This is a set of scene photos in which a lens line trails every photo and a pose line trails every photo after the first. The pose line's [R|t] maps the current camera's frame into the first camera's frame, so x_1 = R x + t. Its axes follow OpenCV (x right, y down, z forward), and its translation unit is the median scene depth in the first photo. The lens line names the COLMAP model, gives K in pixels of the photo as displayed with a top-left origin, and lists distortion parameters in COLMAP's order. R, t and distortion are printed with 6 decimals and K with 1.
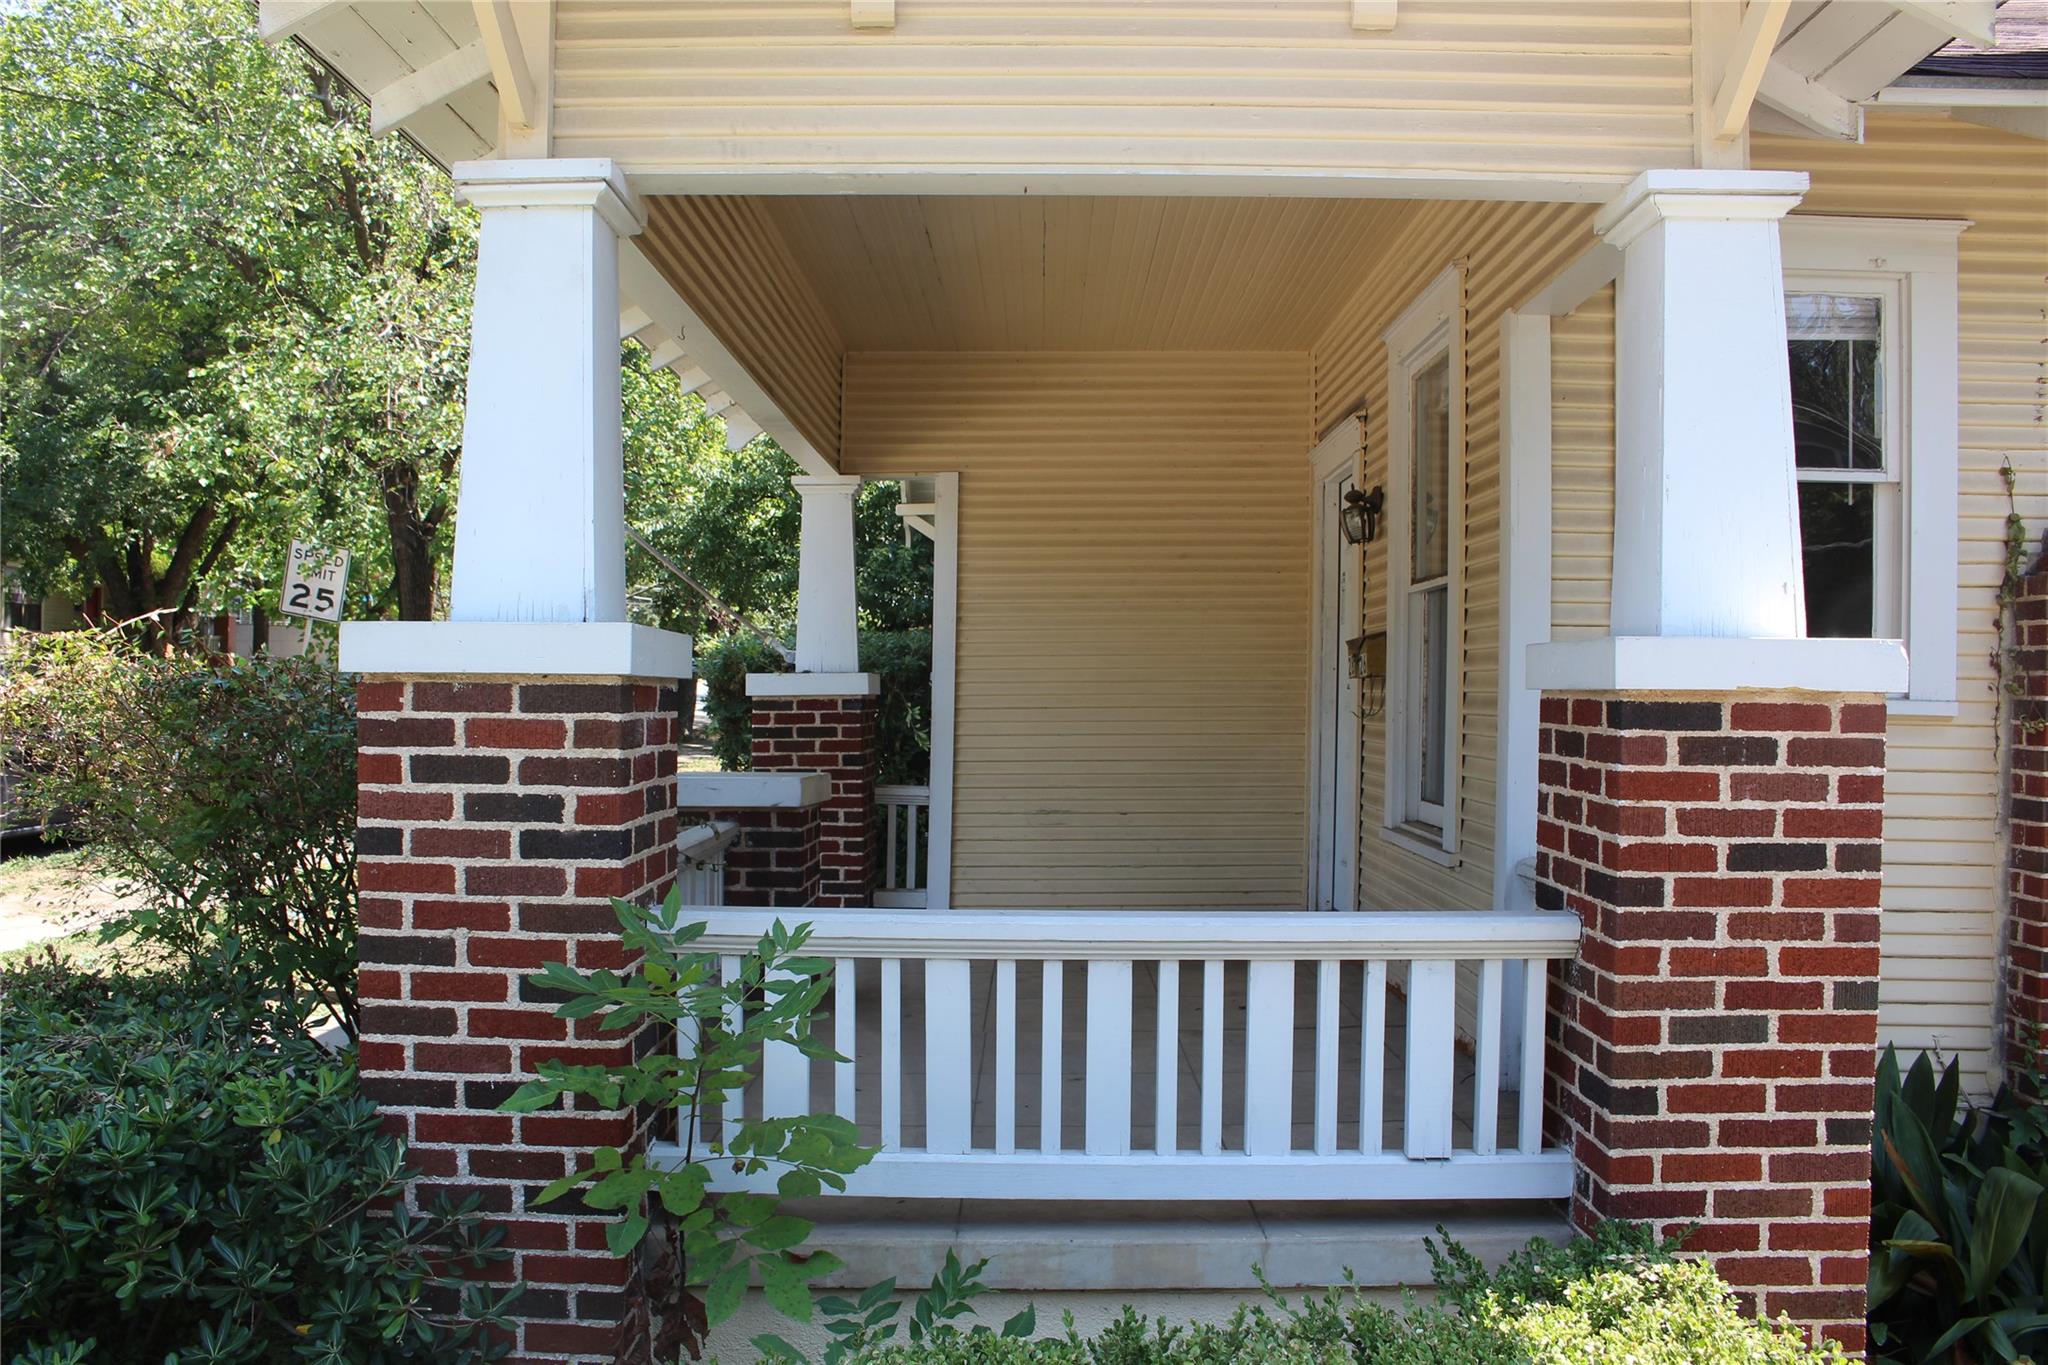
lens RADIAL K [[1685.4, 0, 1001.5], [0, 1685.4, 678.2], [0, 0, 1]] dist [-0.155766, 0.110797]
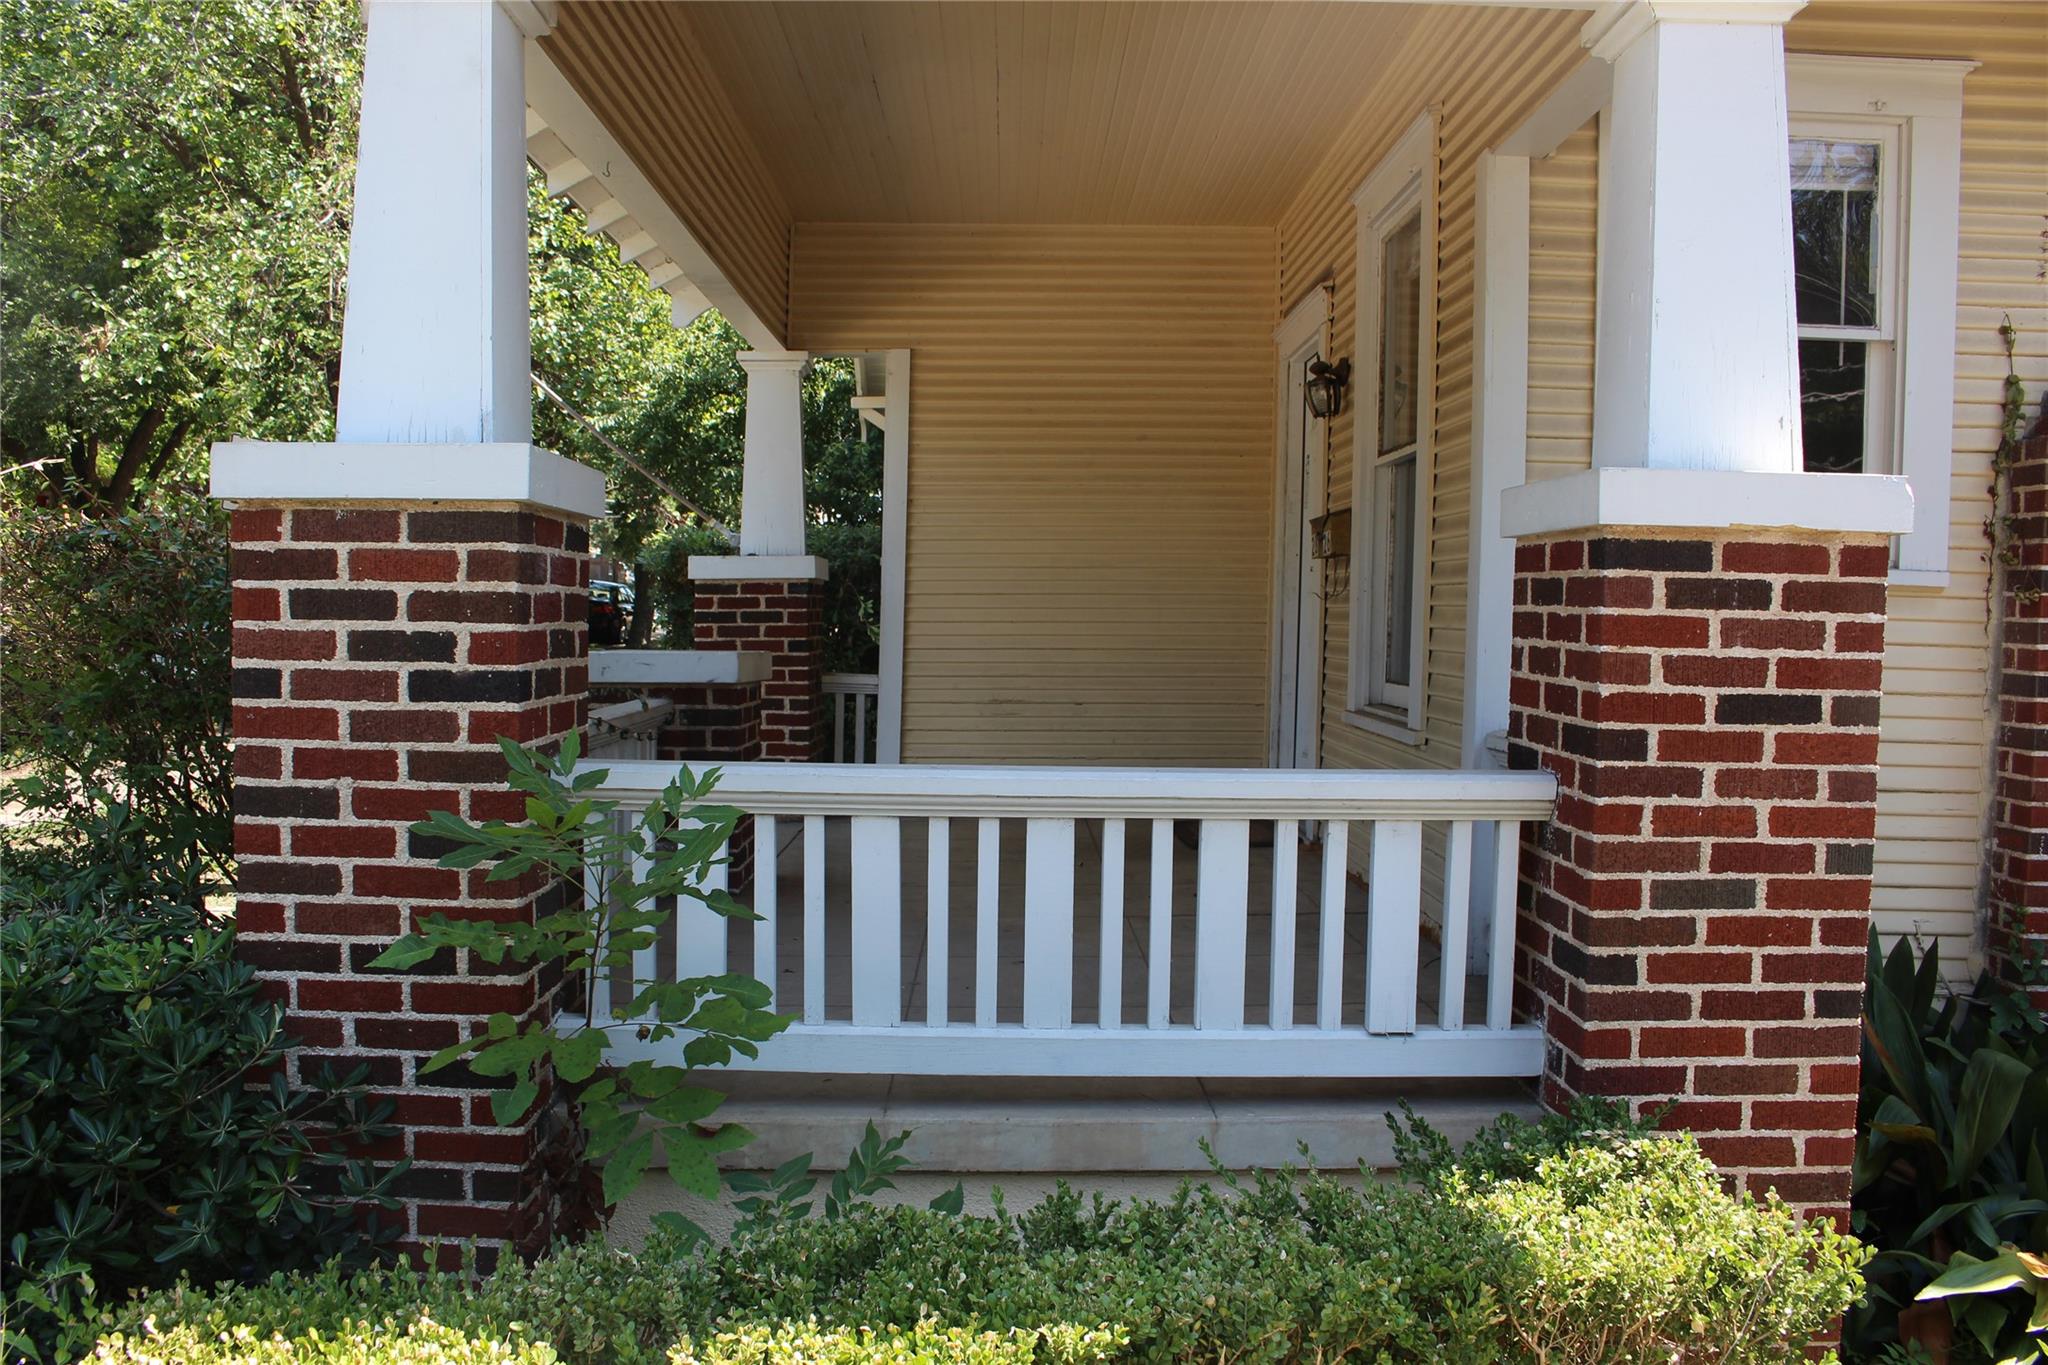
lens RADIAL K [[1685.4, 0, 1005.6], [0, 1685.4, 680.2], [0, 0, 1]] dist [-0.155766, 0.110797]
pose [[0.999701, 0.006078, 0.023671, 0.017355], [-0.007230, 0.998777, 0.048916, 0.046789], [-0.023344, -0.049073, 0.998522, 0.075448]]
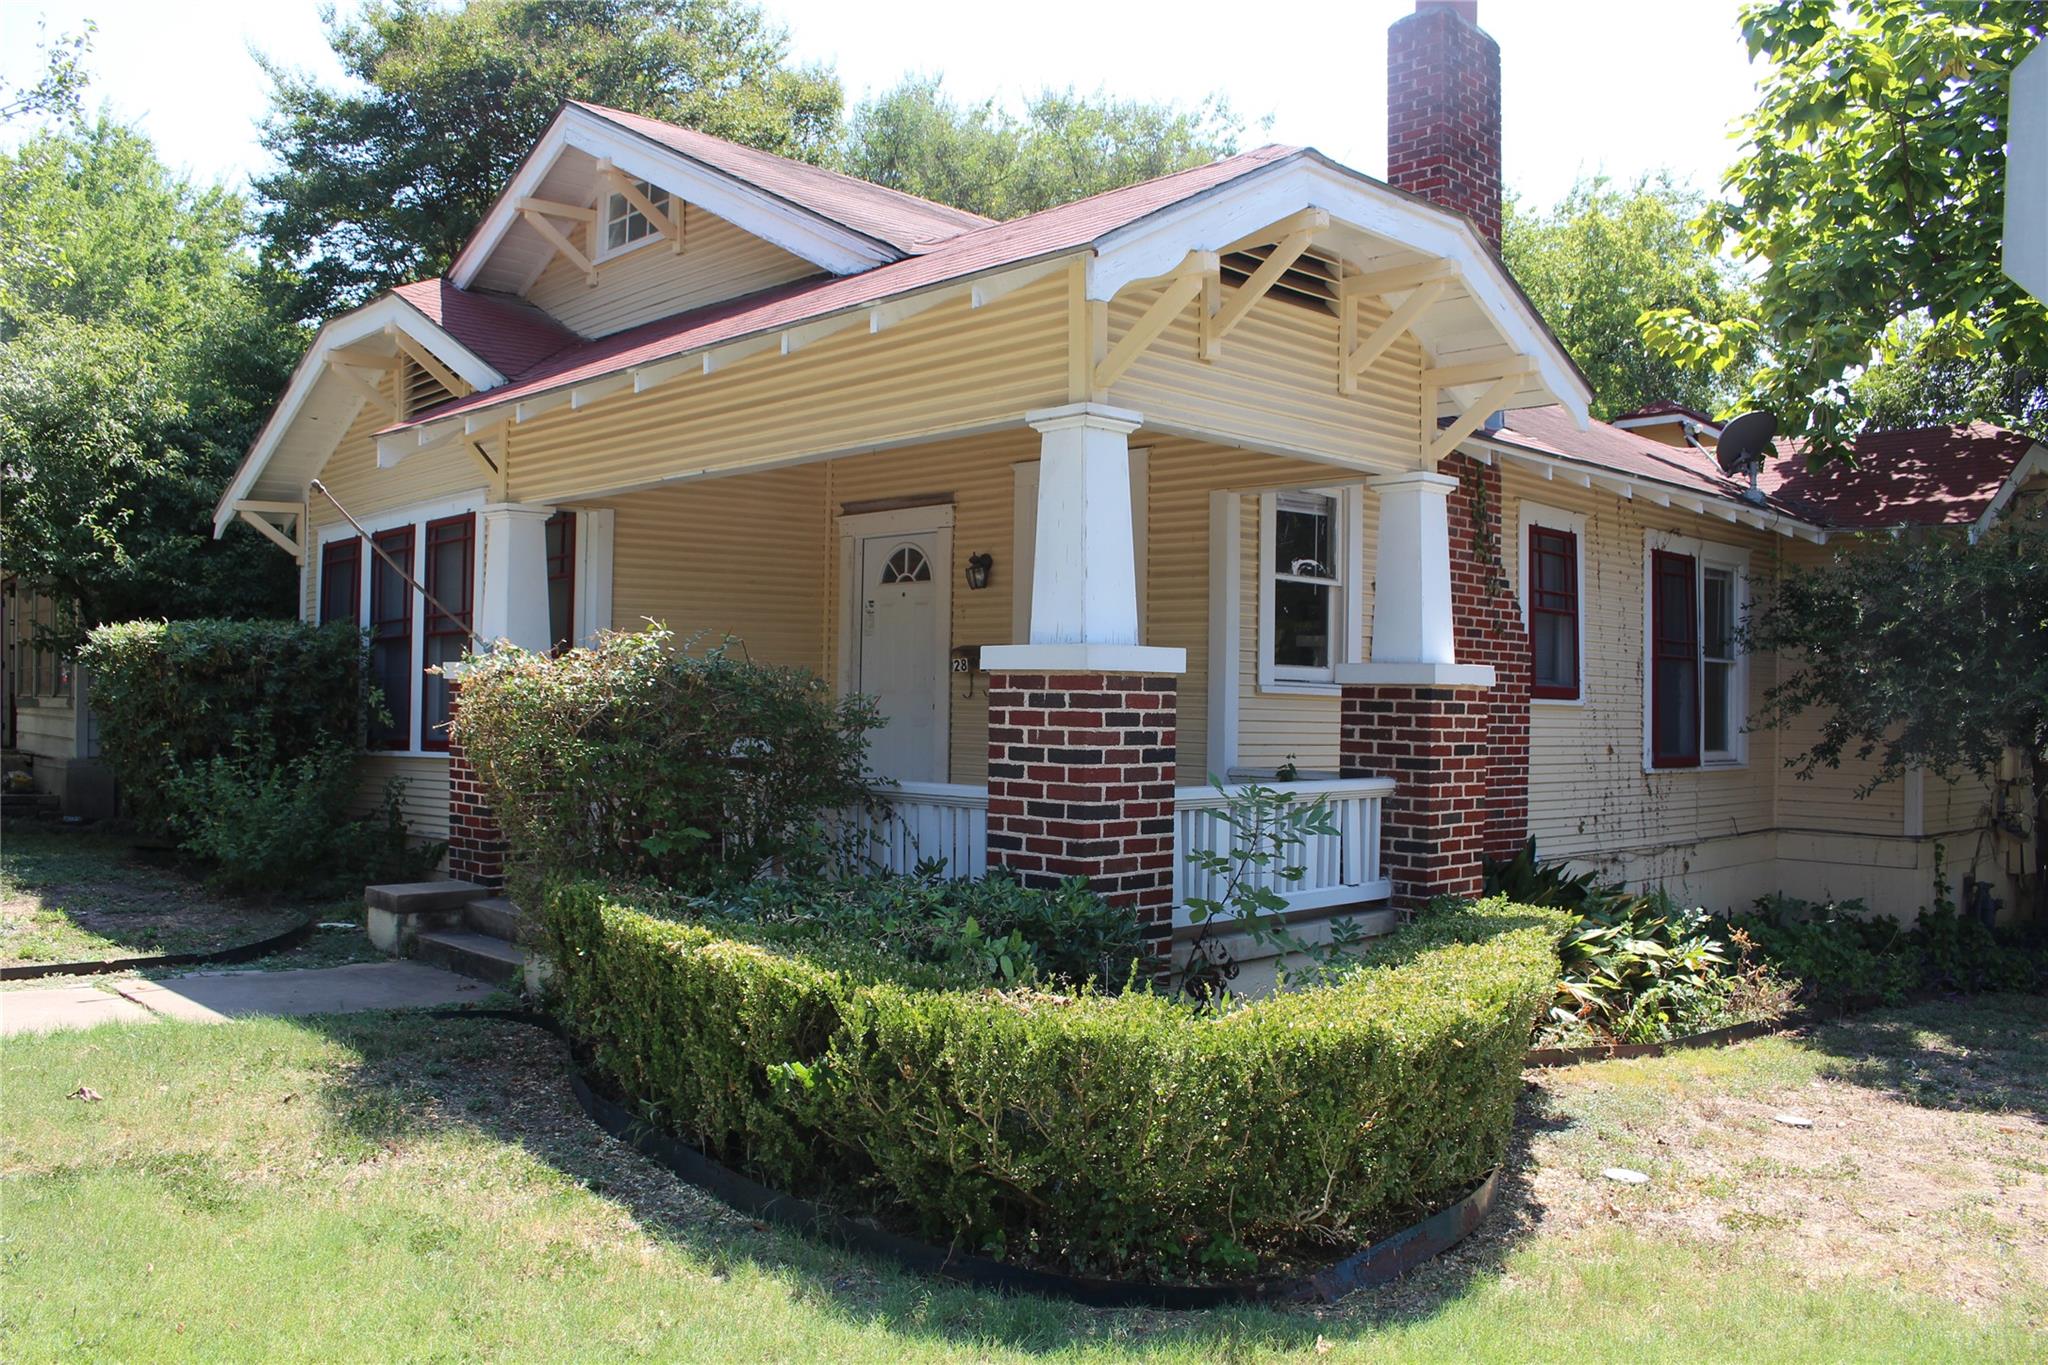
lens RADIAL K [[1685.4, 0, 1018.2], [0, 1685.4, 683.7], [0, 0, 1]] dist [-0.155766, 0.110797]
pose [[0.696915, 0.008794, 0.717100, -1.757393], [-0.015475, 0.999876, 0.002777, 0.007999], [-0.716987, -0.013032, 0.696965, -0.299357]]
